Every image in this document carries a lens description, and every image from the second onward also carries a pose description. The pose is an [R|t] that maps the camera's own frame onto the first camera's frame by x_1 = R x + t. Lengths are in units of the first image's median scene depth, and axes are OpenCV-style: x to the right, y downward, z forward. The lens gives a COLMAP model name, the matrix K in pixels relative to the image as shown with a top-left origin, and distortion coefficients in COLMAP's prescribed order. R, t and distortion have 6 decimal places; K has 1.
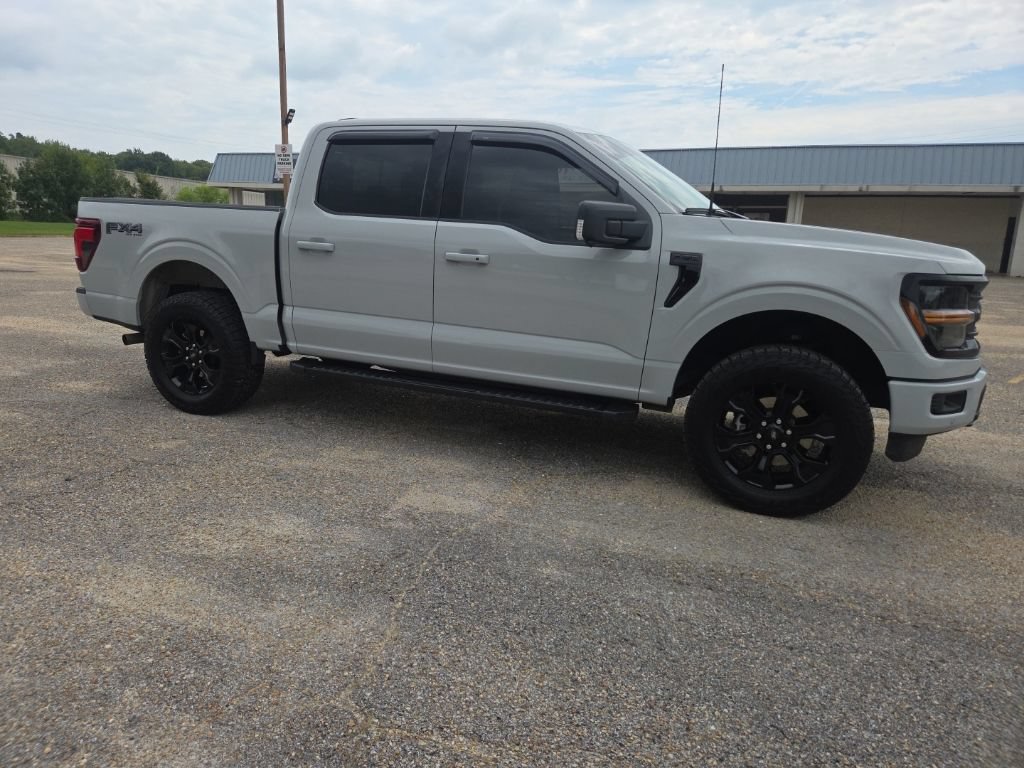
lens RADIAL K [[688.5, 0, 500.8], [0, 688.5, 369.3], [0, 0, 1]] dist [0.071842, -0.062242]
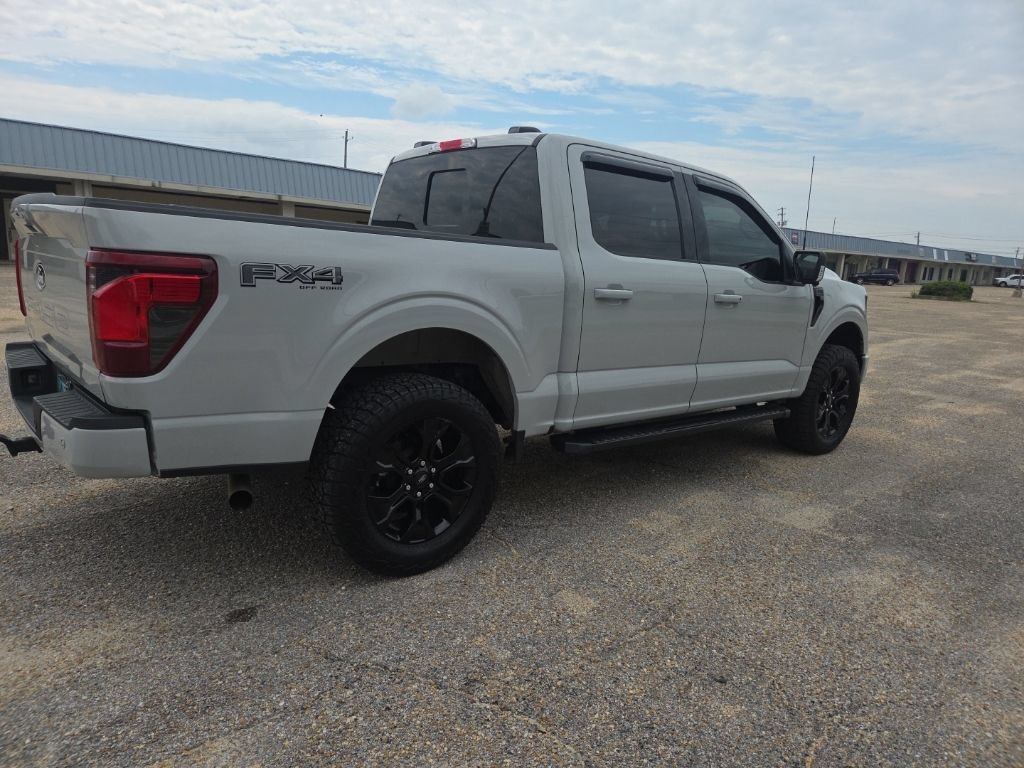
lens RADIAL K [[688.5, 0, 513.0], [0, 688.5, 378.3], [0, 0, 1]] dist [0.071842, -0.062242]
pose [[0.447262, -0.163134, 0.879400, -1.212403], [0.138145, 0.984027, 0.112283, -0.215586], [-0.883670, 0.071265, 0.462654, 0.840507]]
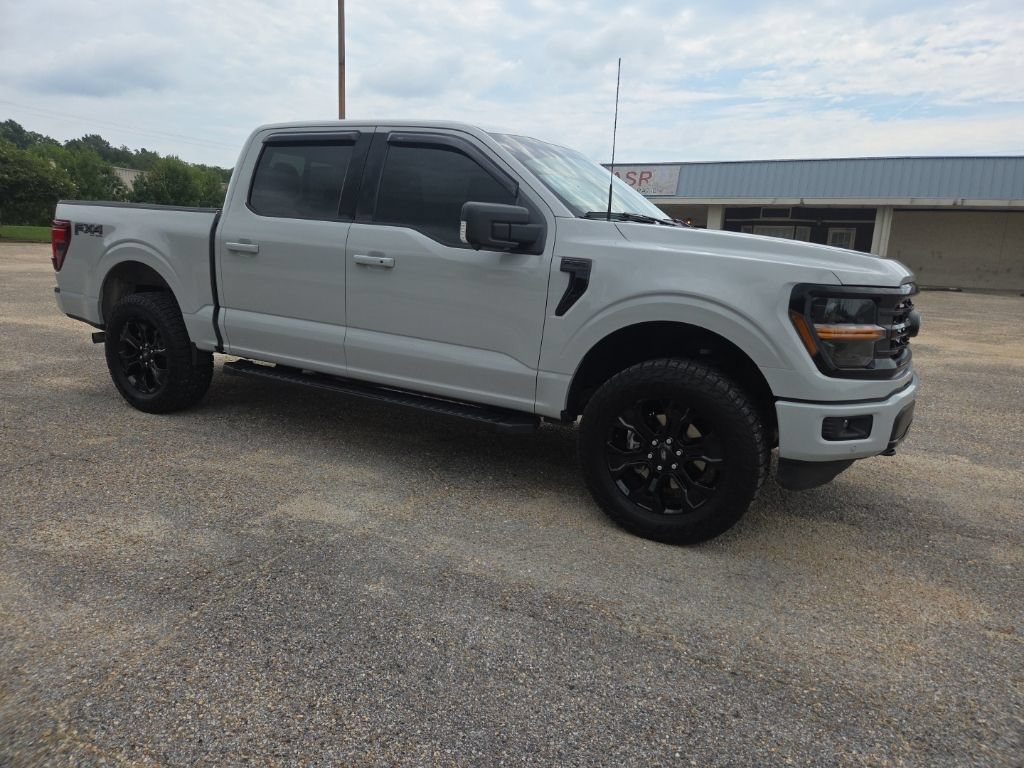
lens RADIAL K [[688.5, 0, 518.2], [0, 688.5, 373.6], [0, 0, 1]] dist [0.071842, -0.062242]
pose [[0.994045, 0.031235, -0.104402, 0.271775], [-0.032573, 0.999407, -0.011139, 0.001862], [0.103993, 0.014473, 0.994473, 0.054089]]
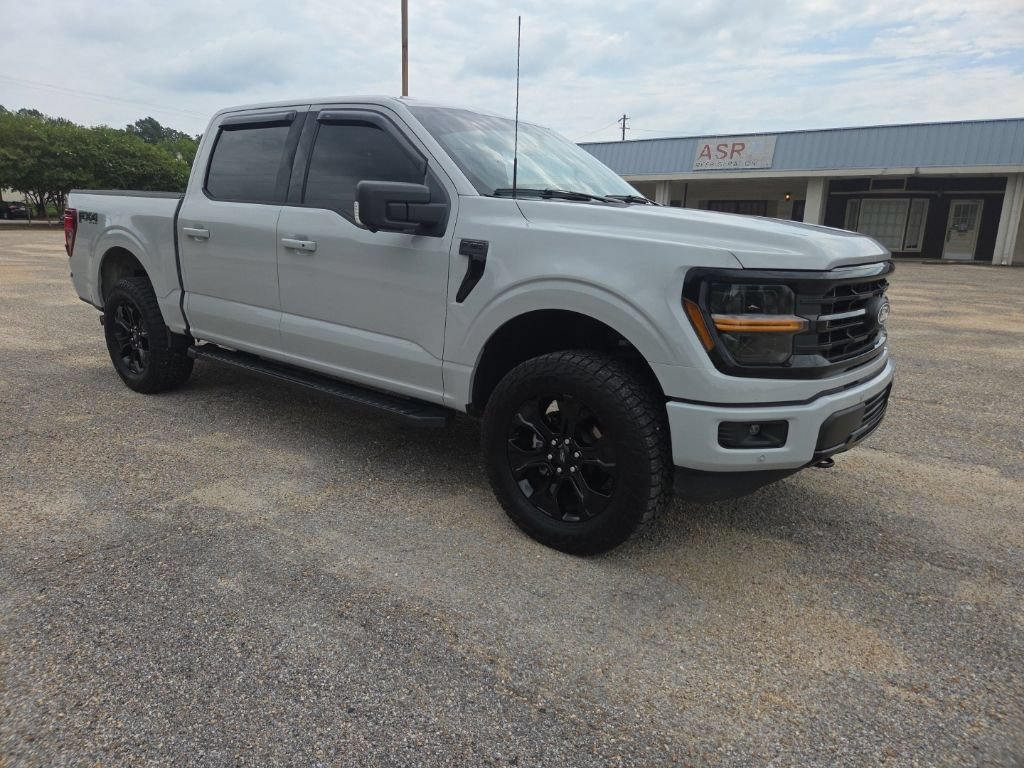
lens RADIAL K [[688.5, 0, 497.2], [0, 688.5, 378.0], [0, 0, 1]] dist [0.071842, -0.062242]
pose [[0.961416, 0.055836, -0.269373, 0.500491], [-0.050082, 0.998347, 0.028192, -0.019528], [0.270502, -0.013613, 0.962623, 0.158761]]
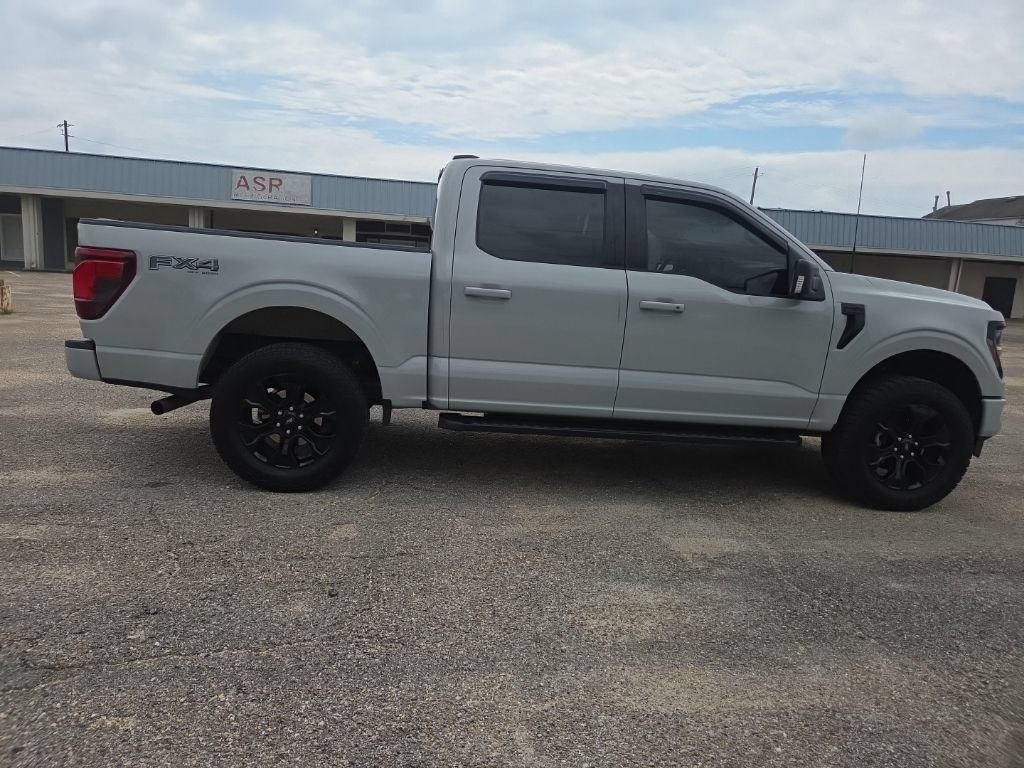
lens RADIAL K [[688.5, 0, 501.6], [0, 688.5, 366.3], [0, 0, 1]] dist [0.071842, -0.062242]
pose [[0.874284, -0.045835, 0.483247, -0.804833], [0.062639, 0.997861, -0.018681, -0.069481], [-0.481357, 0.046602, 0.875285, 0.215500]]
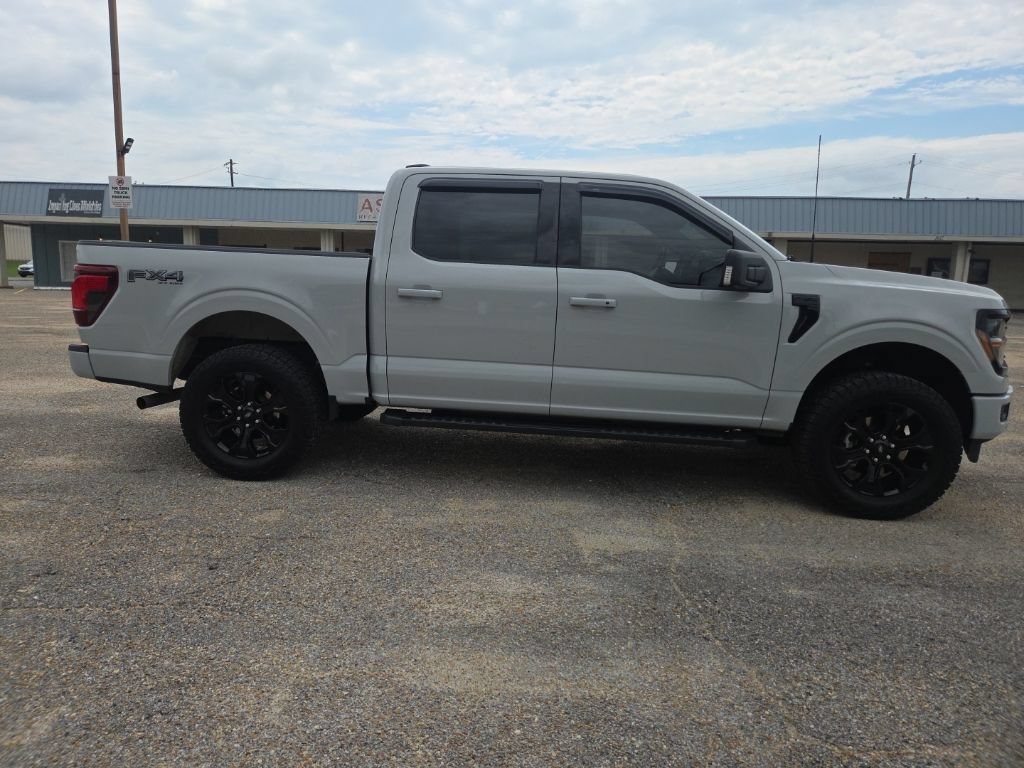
lens RADIAL K [[688.5, 0, 500.3], [0, 688.5, 360.8], [0, 0, 1]] dist [0.071842, -0.062242]
pose [[0.953518, -0.044155, 0.298083, -0.517593], [0.063120, 0.996528, -0.054294, -0.027158], [-0.294651, 0.070586, 0.952995, 0.059308]]
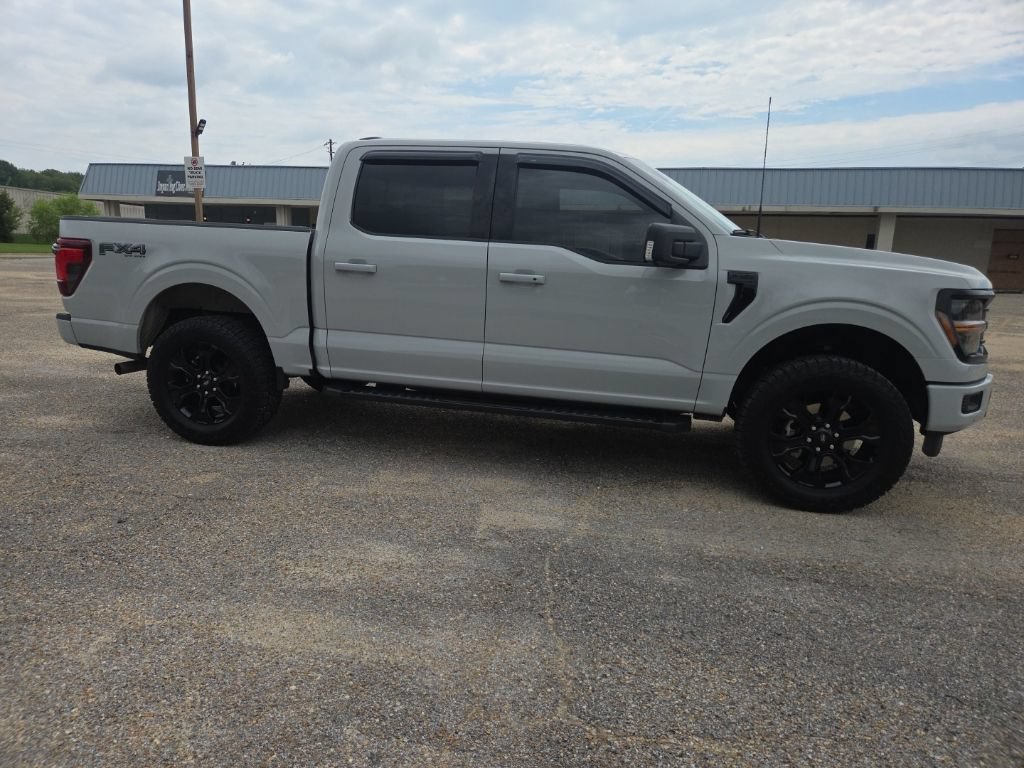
lens RADIAL K [[688.5, 0, 502.8], [0, 688.5, 380.8], [0, 0, 1]] dist [0.071842, -0.062242]
pose [[0.986376, -0.033531, 0.161053, -0.257228], [0.034466, 0.999401, -0.003018, -0.008611], [-0.160856, 0.008528, 0.986941, 0.001459]]
